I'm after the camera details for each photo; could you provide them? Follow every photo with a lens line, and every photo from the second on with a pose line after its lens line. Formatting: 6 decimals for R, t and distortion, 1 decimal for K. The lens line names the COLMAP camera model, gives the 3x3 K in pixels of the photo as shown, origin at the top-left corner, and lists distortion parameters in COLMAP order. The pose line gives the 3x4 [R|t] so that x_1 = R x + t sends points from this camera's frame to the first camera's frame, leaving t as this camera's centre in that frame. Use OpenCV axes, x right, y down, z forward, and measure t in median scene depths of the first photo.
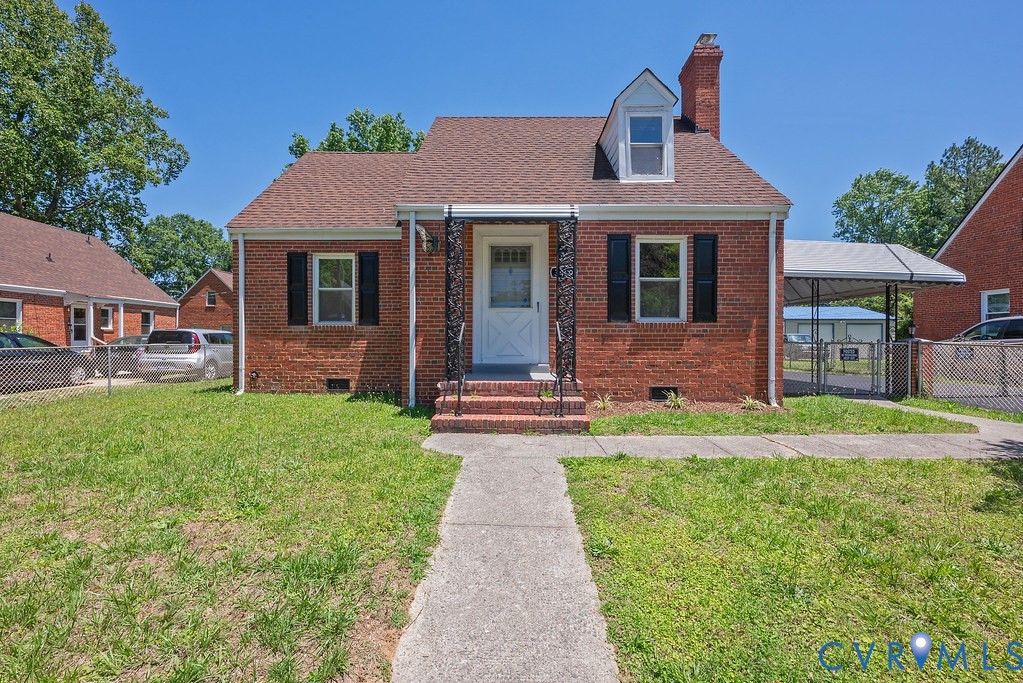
lens RADIAL K [[452.5, 0, 513.9], [0, 452.5, 342.2], [0, 0, 1]] dist [-0.001123, -0.000217]
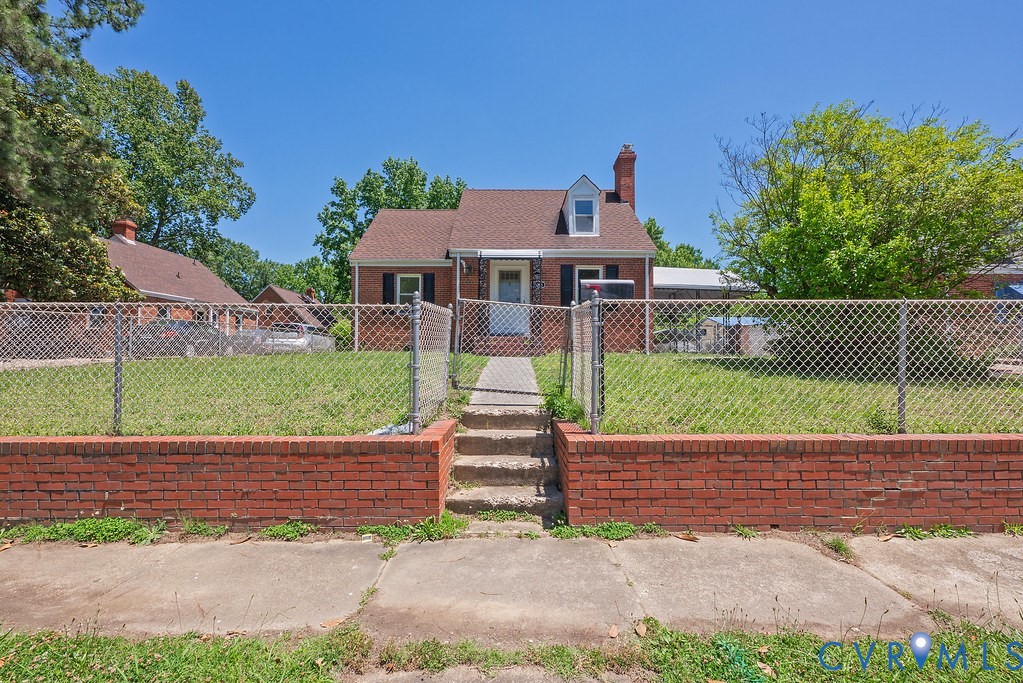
lens RADIAL K [[436.0, 0, 511.1], [0, 436.0, 340.8], [0, 0, 1]] dist [0.001383, 0.000040]
pose [[0.999991, 0.003796, -0.001629, 0.002577], [-0.003855, 0.999266, -0.038102, 0.126522], [0.001483, 0.038108, 0.999273, -0.684786]]
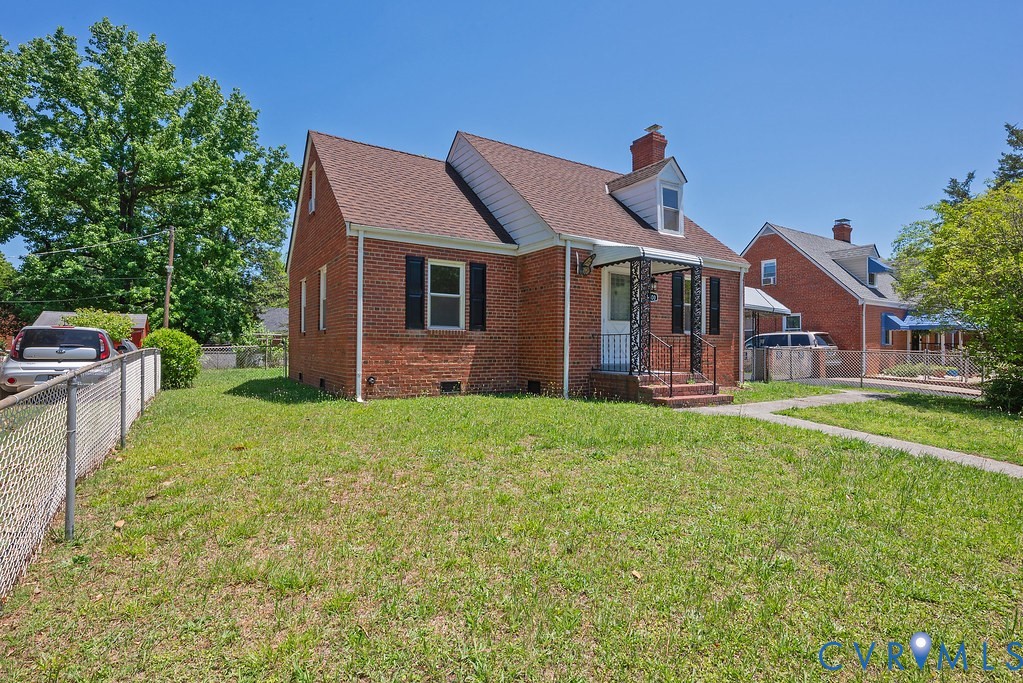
lens RADIAL K [[518.1, 0, 511.5], [0, 518.1, 341.5], [0, 0, 1]] dist [0.002941, 0.000466]
pose [[0.836053, 0.014084, 0.548468, -0.925853], [-0.002365, 0.999754, -0.022068, 0.014368], [-0.548644, 0.017153, 0.835880, -0.070568]]
